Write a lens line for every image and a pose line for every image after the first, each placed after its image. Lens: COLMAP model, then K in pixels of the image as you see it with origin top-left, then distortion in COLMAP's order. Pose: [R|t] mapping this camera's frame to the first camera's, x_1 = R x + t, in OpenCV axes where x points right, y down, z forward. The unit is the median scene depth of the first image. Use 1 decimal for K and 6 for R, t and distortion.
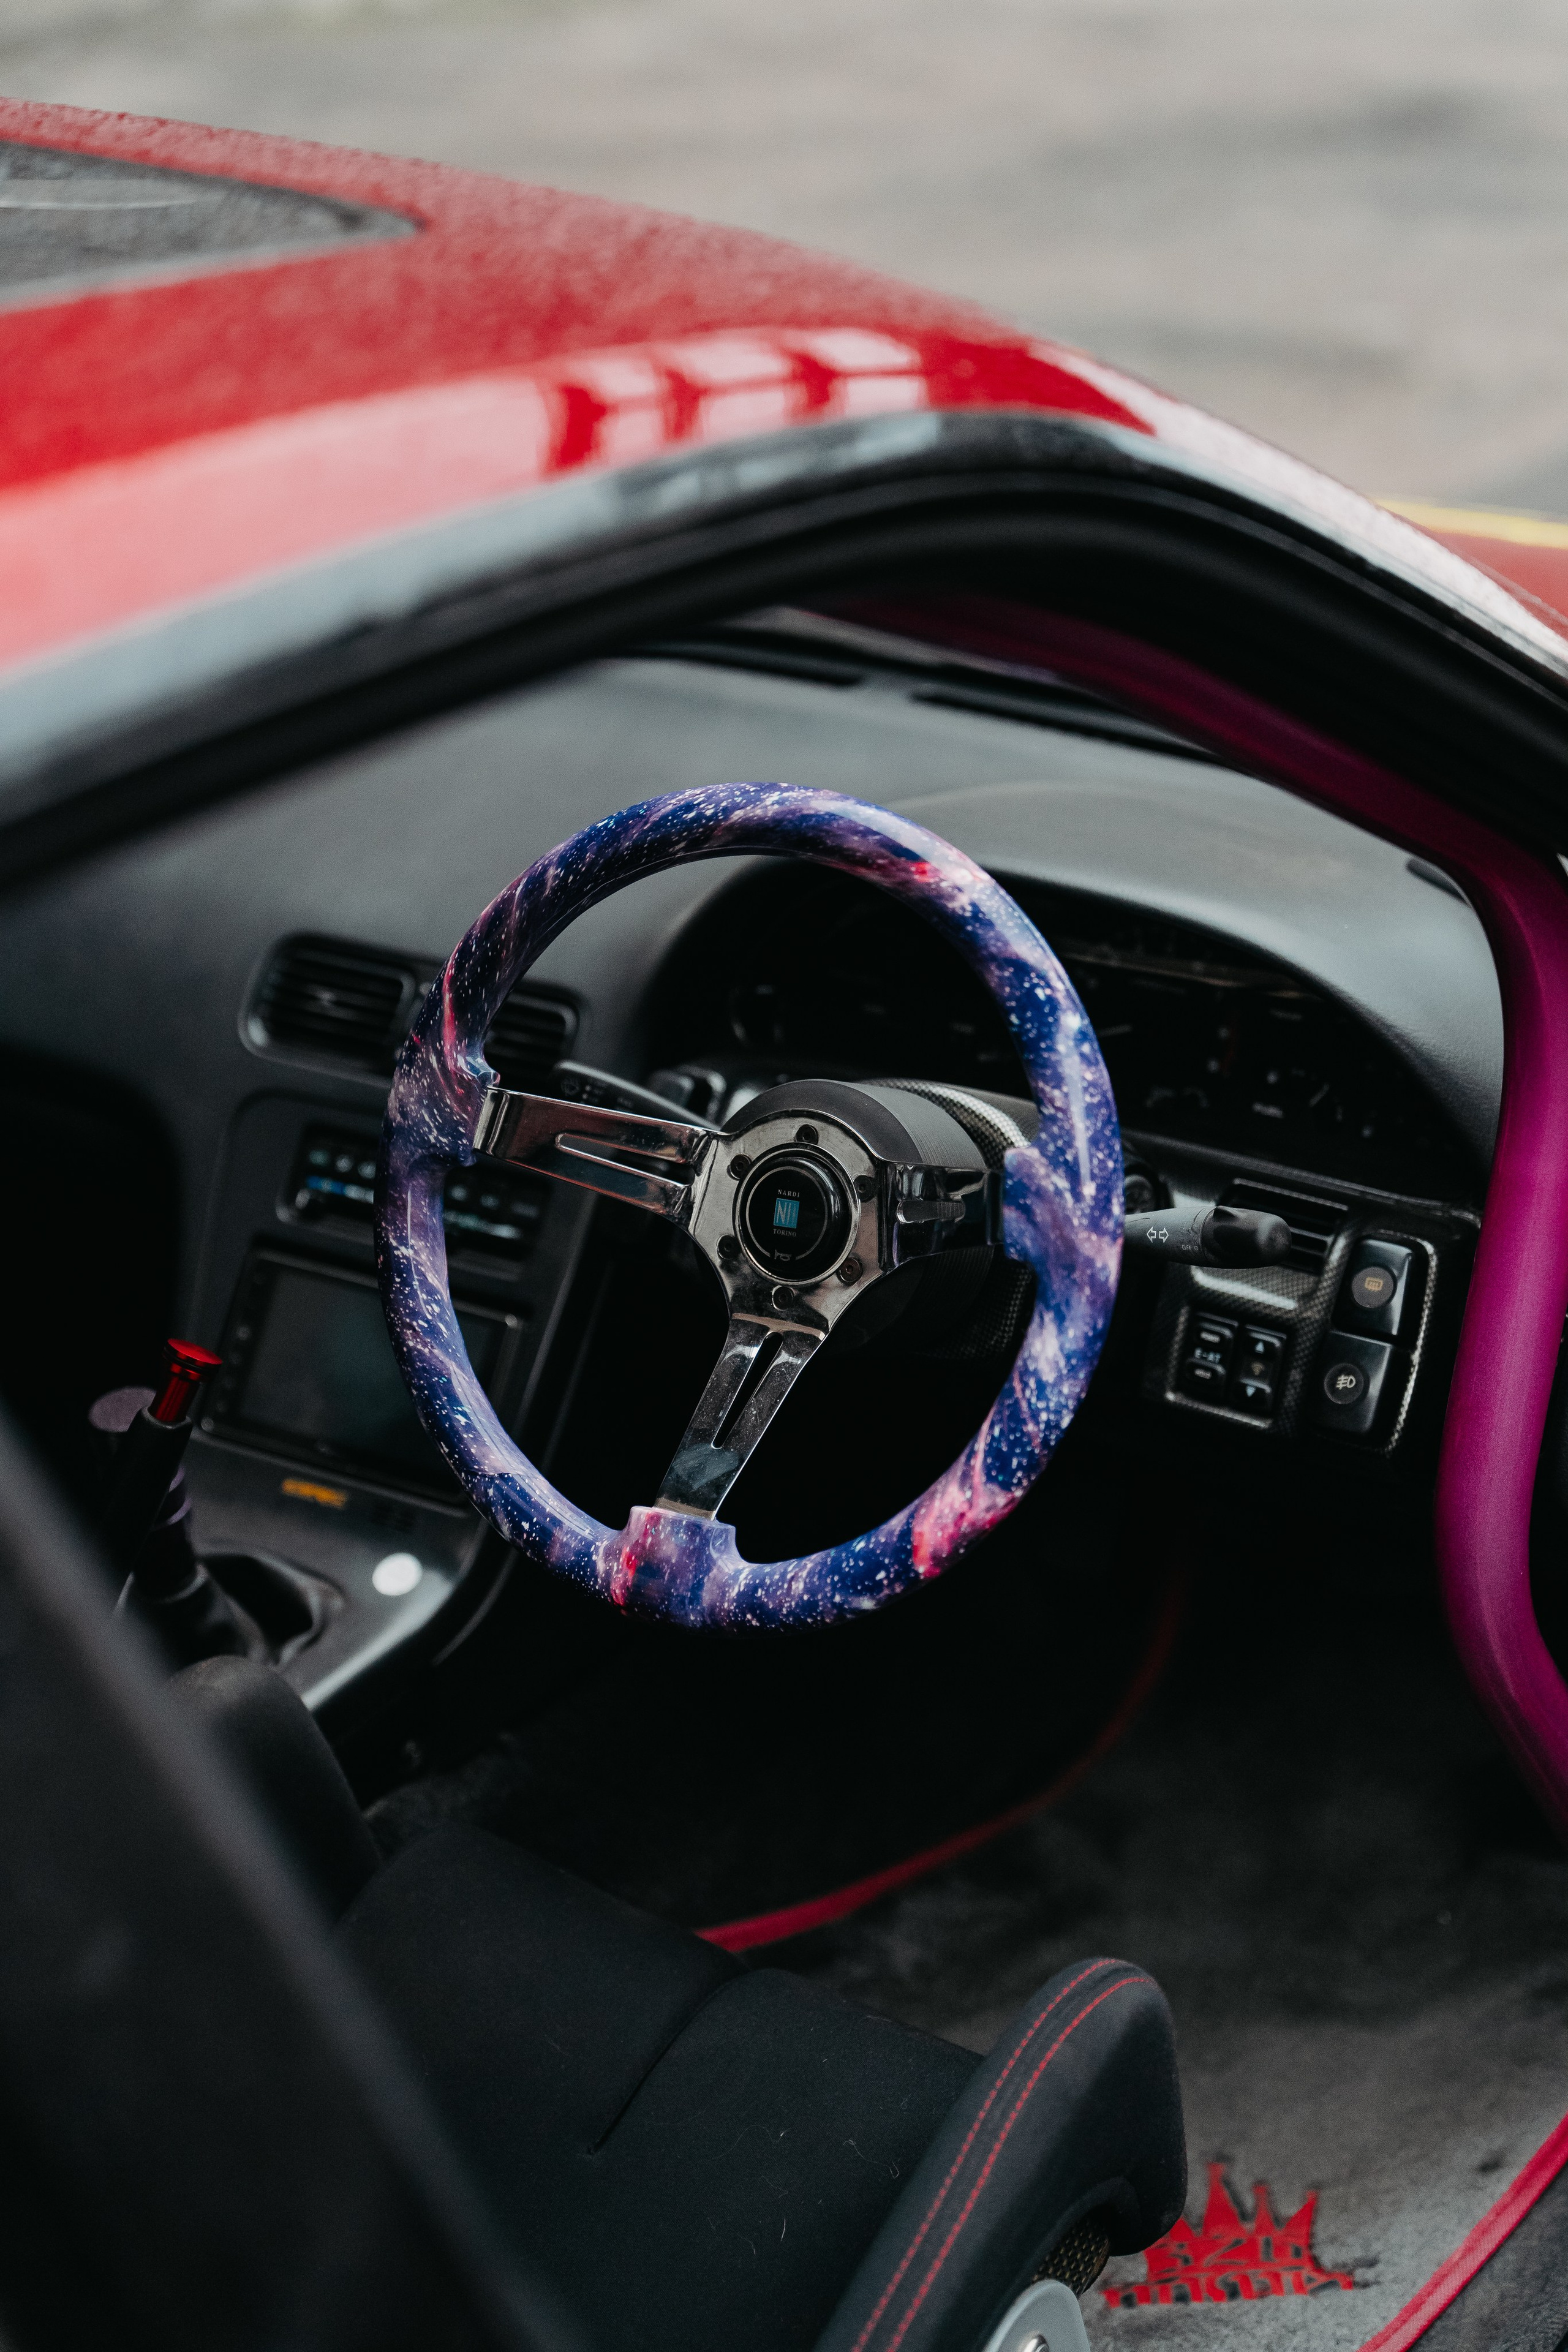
lens RADIAL K [[3753.7, 0, 784.0], [0, 3753.7, 1176.0], [0, 0, 1]] dist [0.432681, -1.677590]
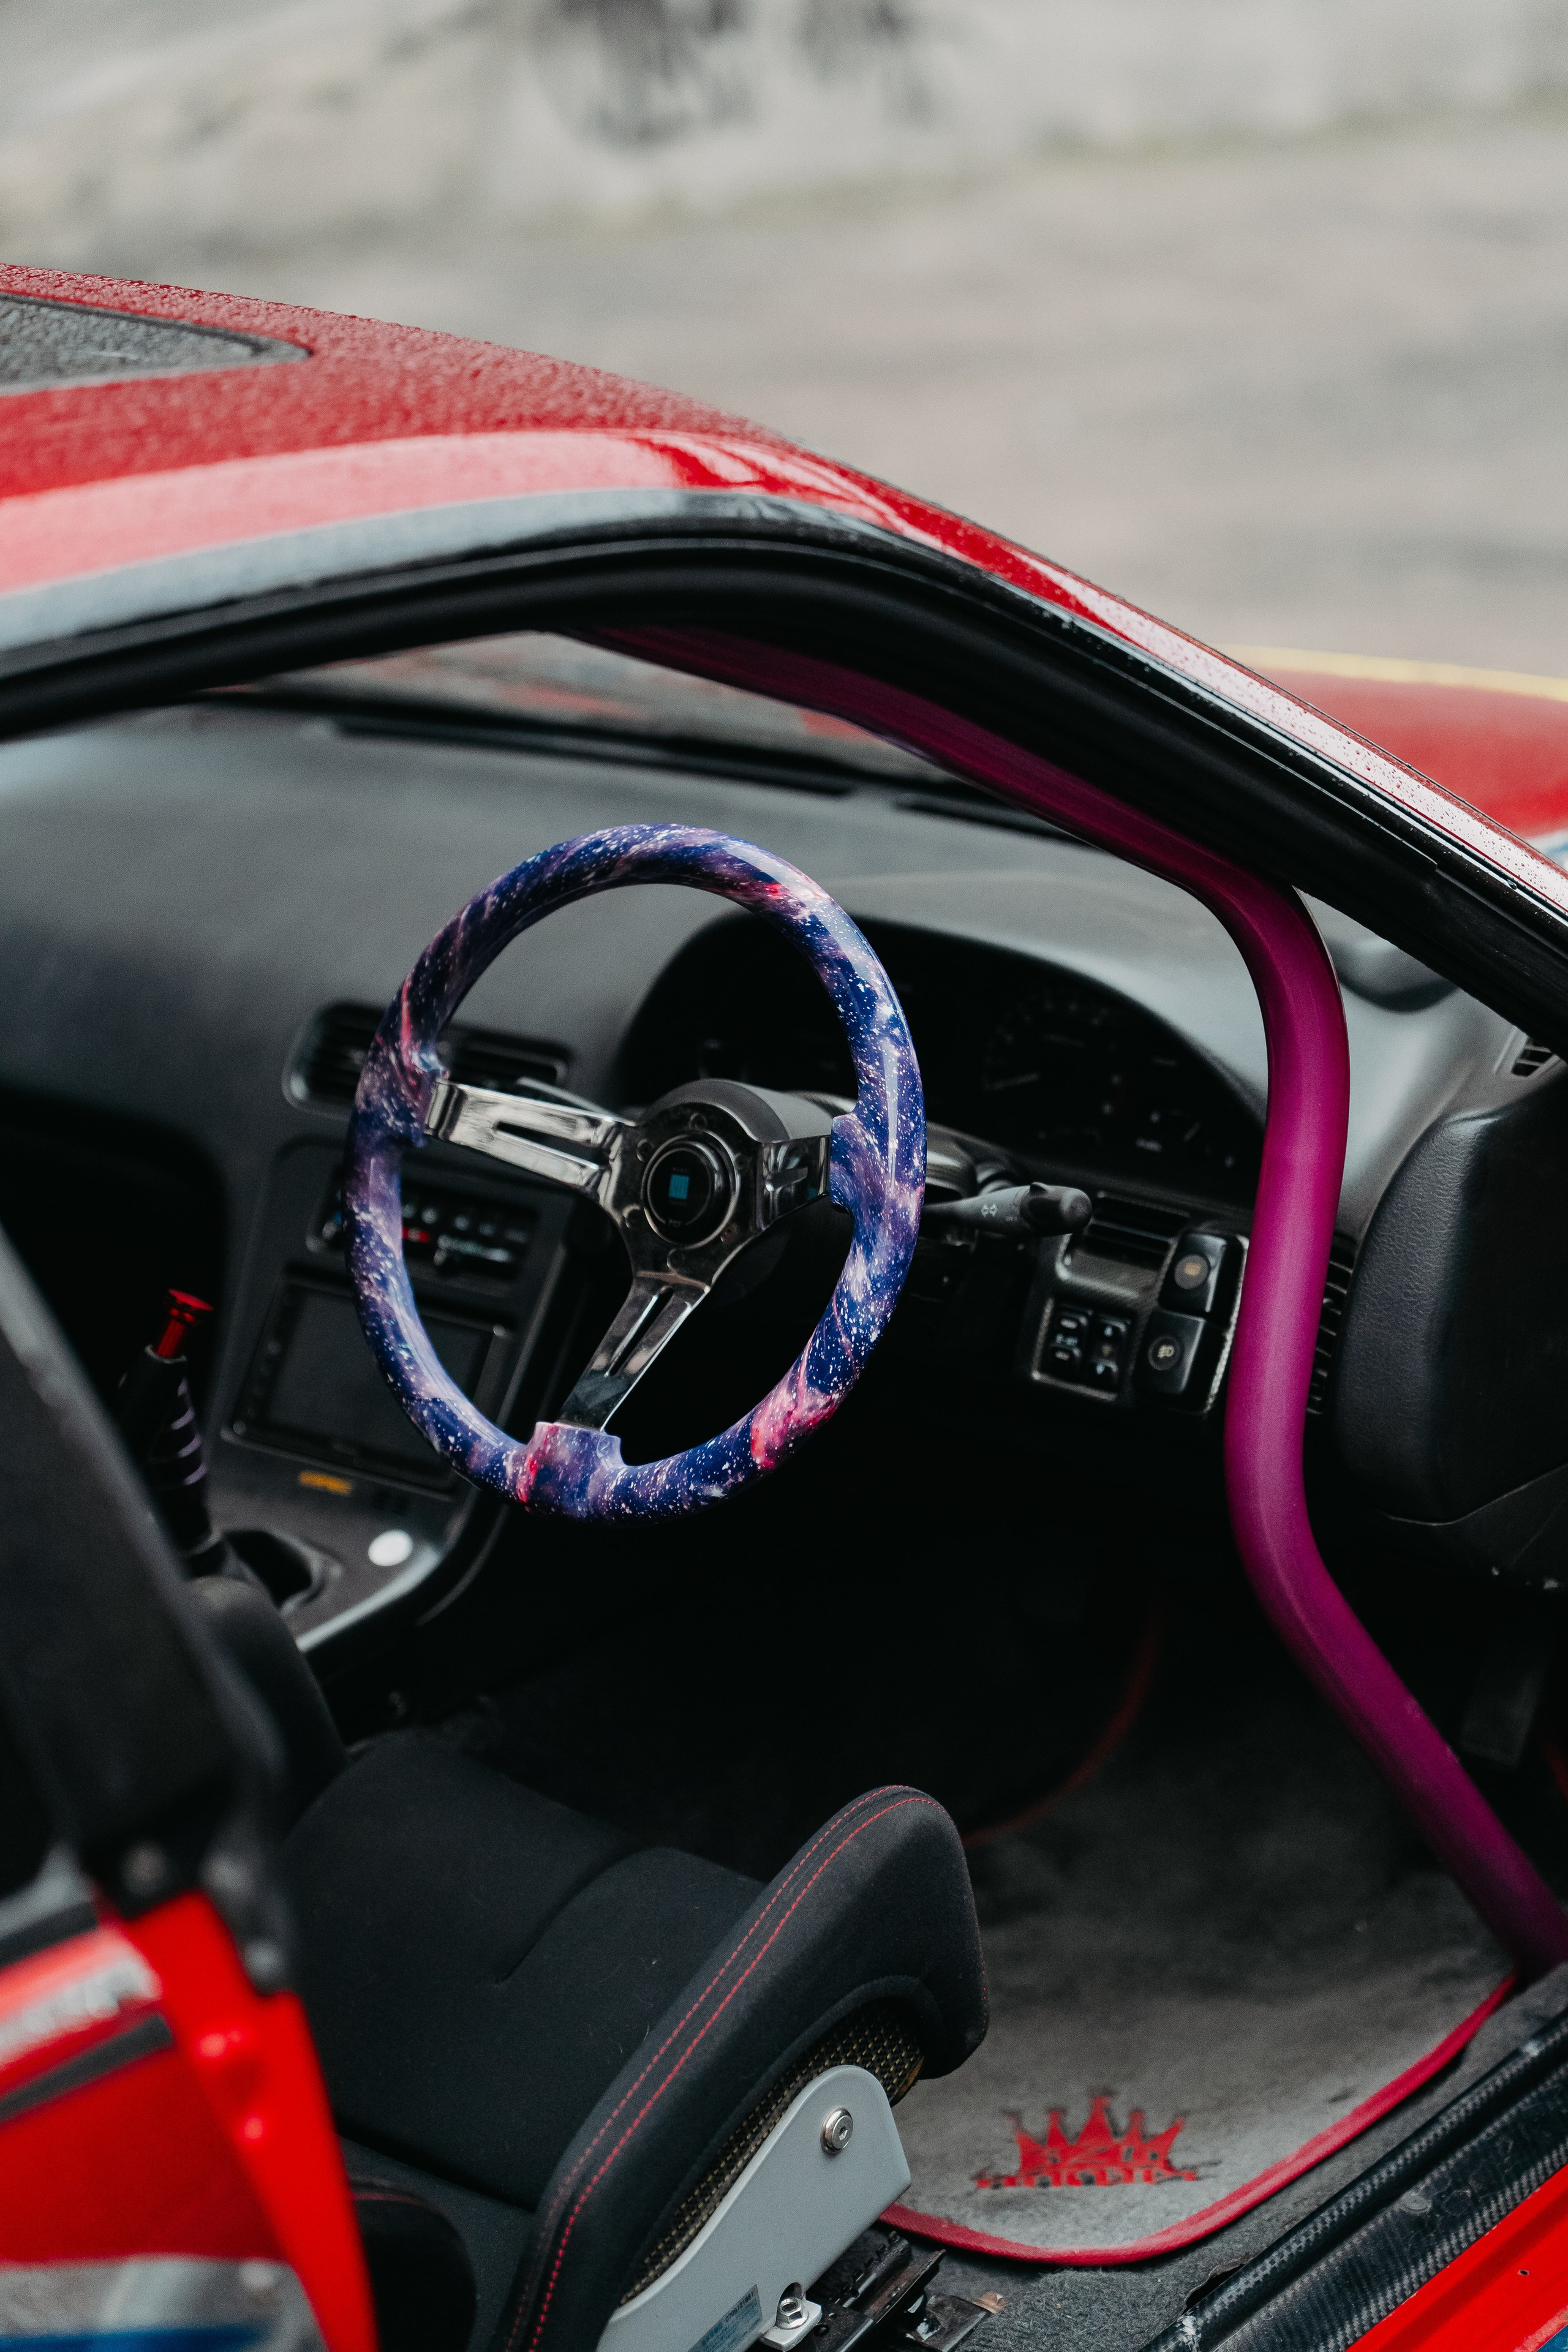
lens RADIAL K [[4445.7, 0, 787.9], [0, 4445.7, 1191.3], [0, 0, 1]] dist [0.689017, -4.139605]
pose [[0.995961, 0.016331, -0.088291, 0.161317], [-0.023569, 0.996388, -0.081576, 0.126963], [0.086640, 0.083327, 0.992749, -0.404796]]
